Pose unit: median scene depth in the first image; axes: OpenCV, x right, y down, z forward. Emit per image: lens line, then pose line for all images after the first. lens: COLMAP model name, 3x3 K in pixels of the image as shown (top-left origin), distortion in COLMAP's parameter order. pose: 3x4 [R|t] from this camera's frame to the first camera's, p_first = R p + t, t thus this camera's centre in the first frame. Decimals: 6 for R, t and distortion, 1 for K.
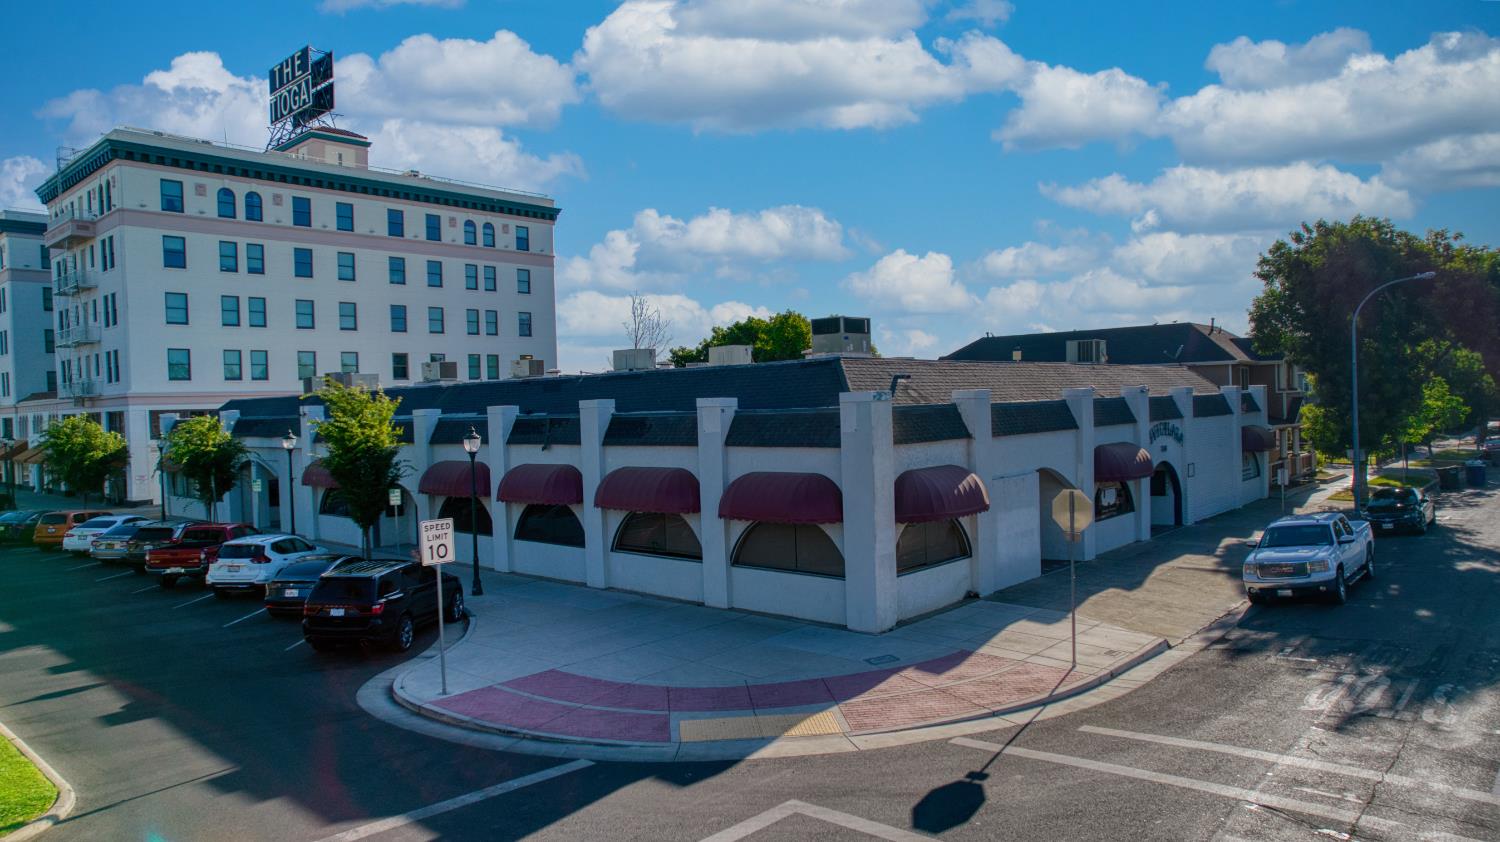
lens RADIAL K [[969.2, 0, 759.8], [0, 969.2, 425.2], [0, 0, 1]] dist [-0.082679, 0.082609]
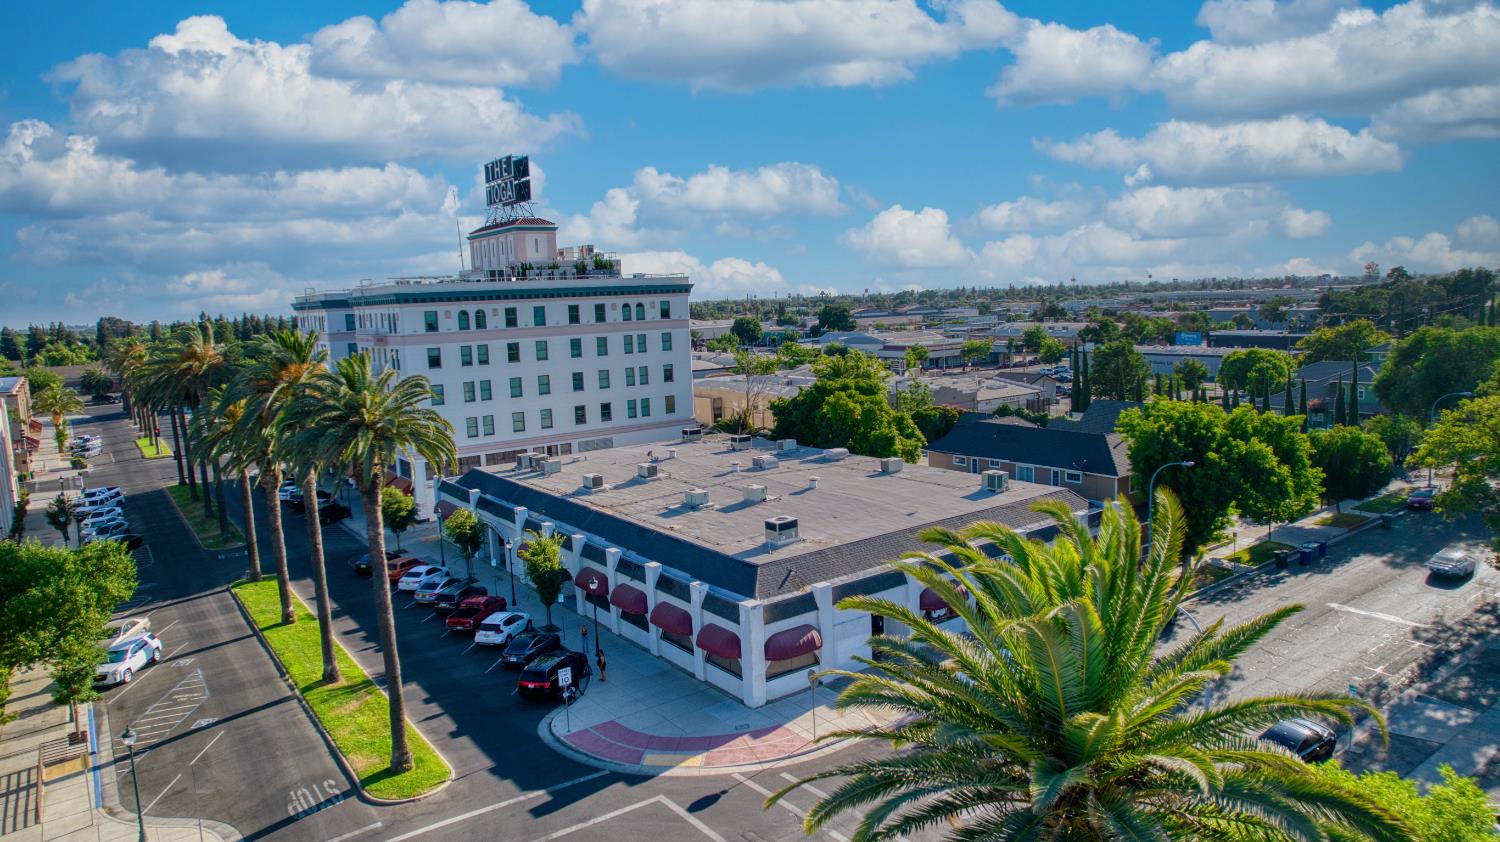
lens RADIAL K [[954.5, 0, 760.3], [0, 954.5, 425.0], [0, 0, 1]] dist [-0.078313, 0.074788]
pose [[0.979902, 0.018634, -0.198610, 0.292691], [0.005280, 0.992856, 0.119204, -0.367757], [0.199412, -0.117857, 0.972802, -0.563536]]
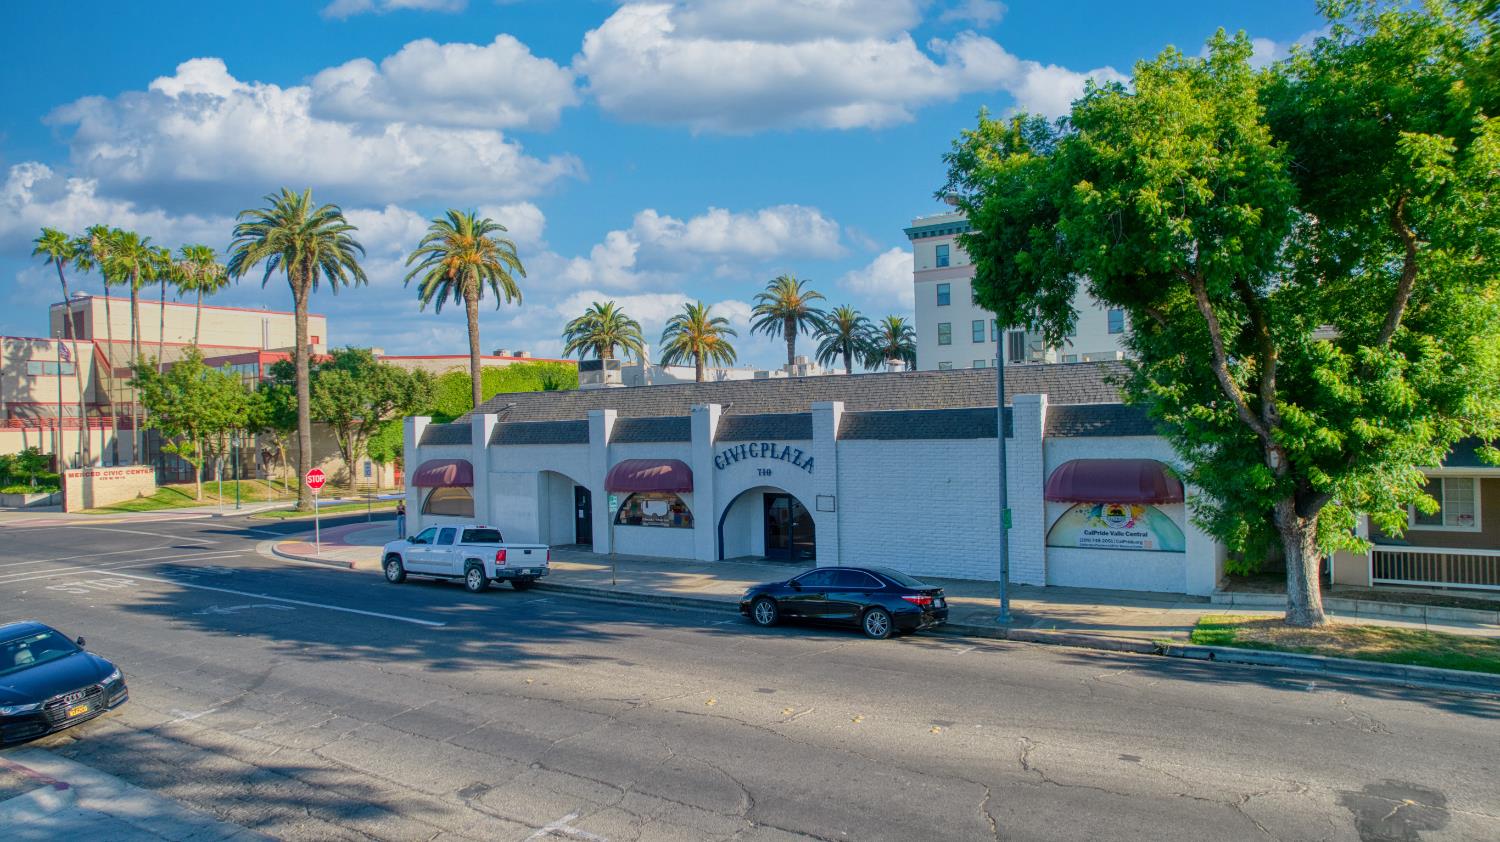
lens RADIAL K [[954.5, 0, 760.3], [0, 954.5, 425.0], [0, 0, 1]] dist [-0.078313, 0.074788]
pose [[0.152403, 0.028384, -0.987911, 1.110967], [-0.000178, 0.999588, 0.028692, -0.038748], [0.988318, -0.004197, 0.152345, 0.731947]]
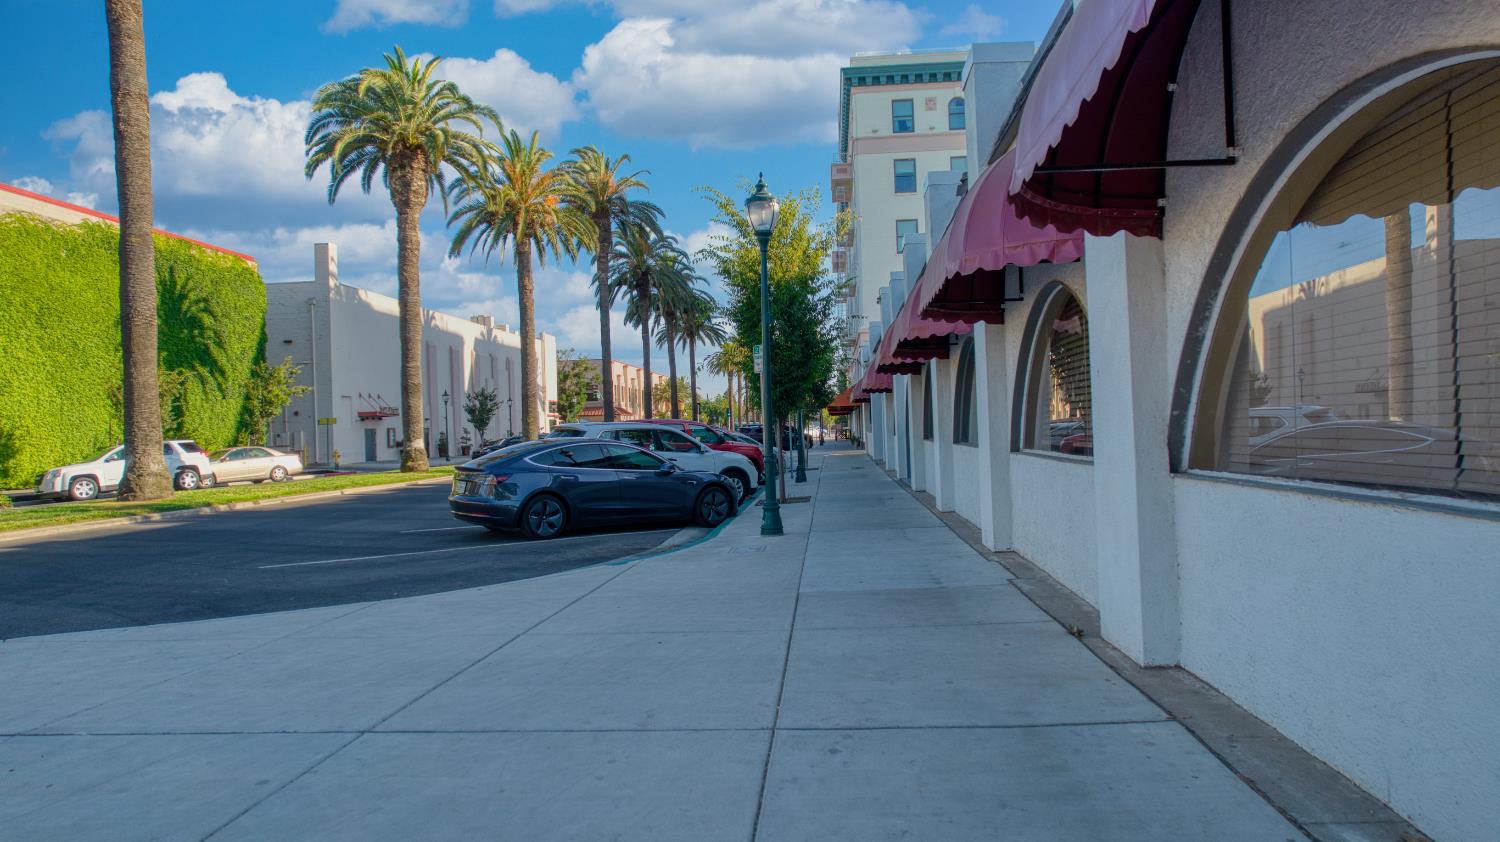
lens RADIAL K [[954.5, 0, 760.3], [0, 954.5, 425.0], [0, 0, 1]] dist [-0.078313, 0.074788]
pose [[0.607237, 0.006744, -0.794492, 0.049134], [-0.002039, 0.999974, 0.006929, 0.078892], [0.794518, -0.002587, 0.607235, 0.470731]]
